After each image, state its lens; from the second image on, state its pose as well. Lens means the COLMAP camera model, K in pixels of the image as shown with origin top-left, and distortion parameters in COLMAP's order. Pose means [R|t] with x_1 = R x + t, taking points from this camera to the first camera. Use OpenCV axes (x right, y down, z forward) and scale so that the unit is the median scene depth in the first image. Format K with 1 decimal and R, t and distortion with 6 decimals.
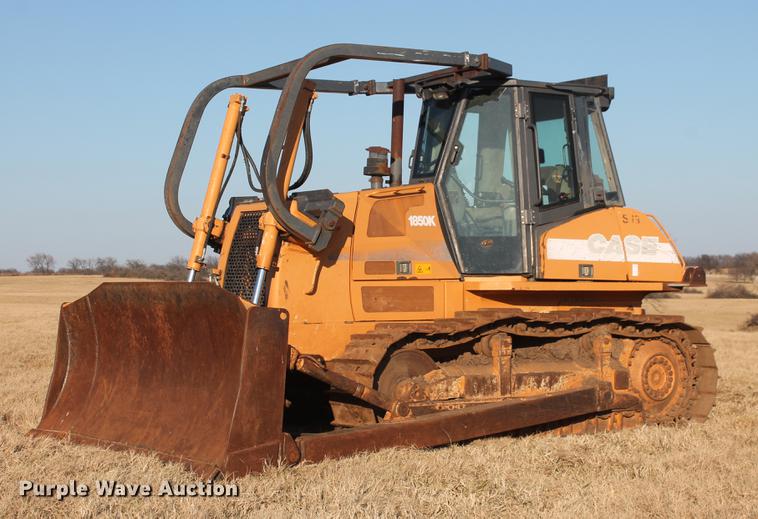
lens RADIAL K [[1486.7, 0, 379.0], [0, 1486.7, 259.5], [0, 0, 1]] dist [0.024349, -0.110690]
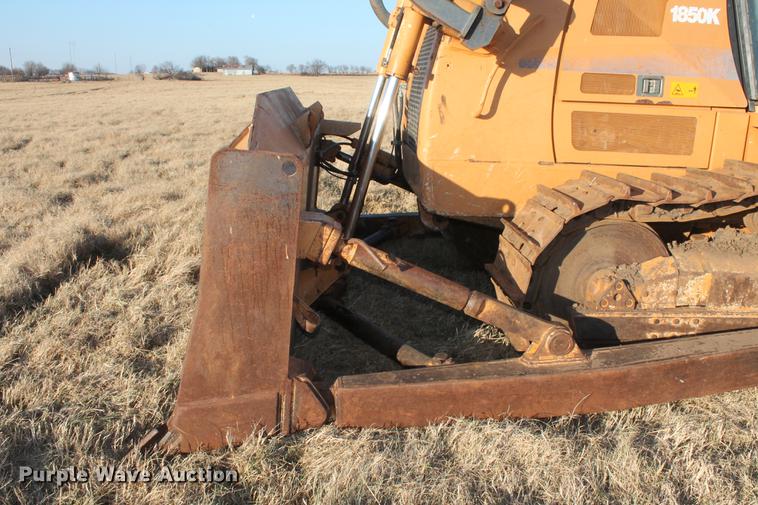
lens RADIAL K [[650.7, 0, 387.6], [0, 650.7, 255.4], [0, 0, 1]] dist [-0.149962, 0.129933]
pose [[0.863276, 0.164523, -0.477166, 0.062844], [-0.029283, 0.960117, 0.278062, 0.003252], [0.503883, -0.226072, 0.833663, 0.696661]]
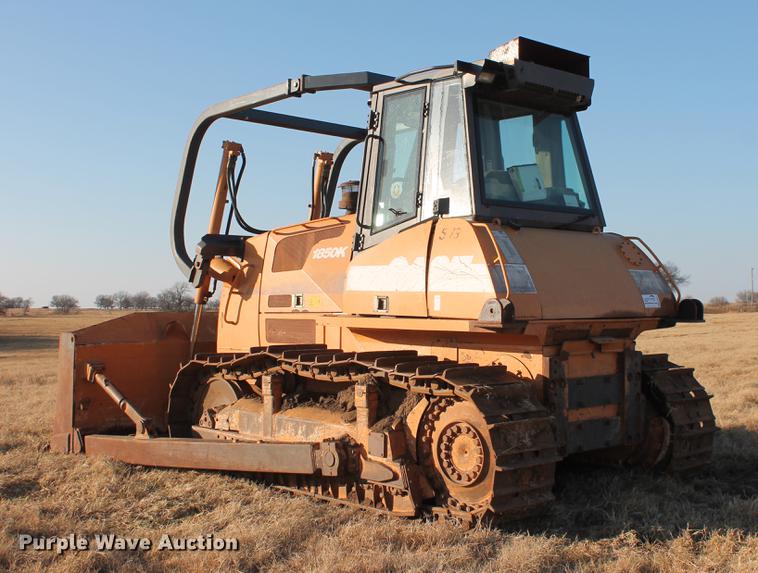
lens RADIAL K [[996.0, 0, 379.0], [0, 996.0, 286.5], [0, 0, 1]] dist [-0.089907, 0.008230]
pose [[0.125478, -0.012366, -0.992019, 0.709278], [0.018663, 0.999775, -0.010102, 0.003740], [0.991921, -0.017246, 0.125681, 0.978436]]
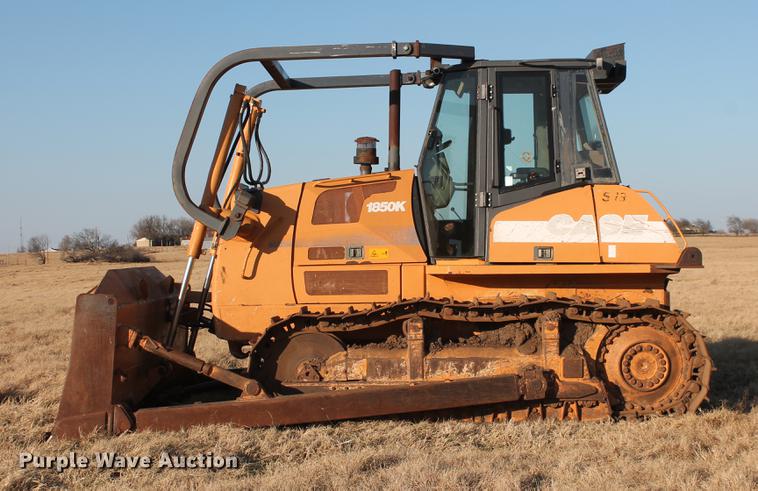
lens RADIAL K [[1282.5, 0, 379.0], [0, 1282.5, 245.5], [0, 0, 1]] dist [-0.008571, -0.000507]
pose [[0.809366, -0.009747, -0.587223, 0.567950], [0.021678, 0.999677, 0.013286, -0.011264], [0.586904, -0.023483, 0.809316, 0.279303]]
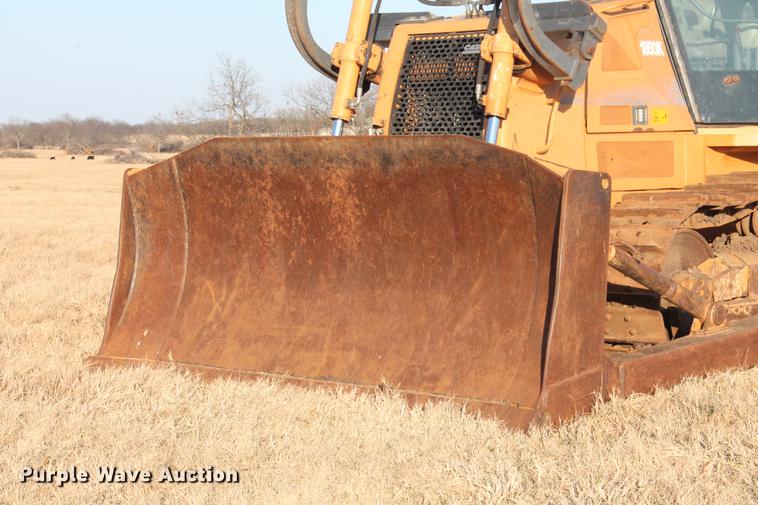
lens RADIAL K [[1858.9, 0, 379.0], [0, 1858.9, 252.5], [0, 0, 1]] dist [0.086703, 0.328053]
pose [[0.981288, -0.017252, 0.191773, -0.277942], [0.003416, 0.997381, 0.072243, 0.006449], [-0.192517, -0.070236, 0.978777, 0.155394]]
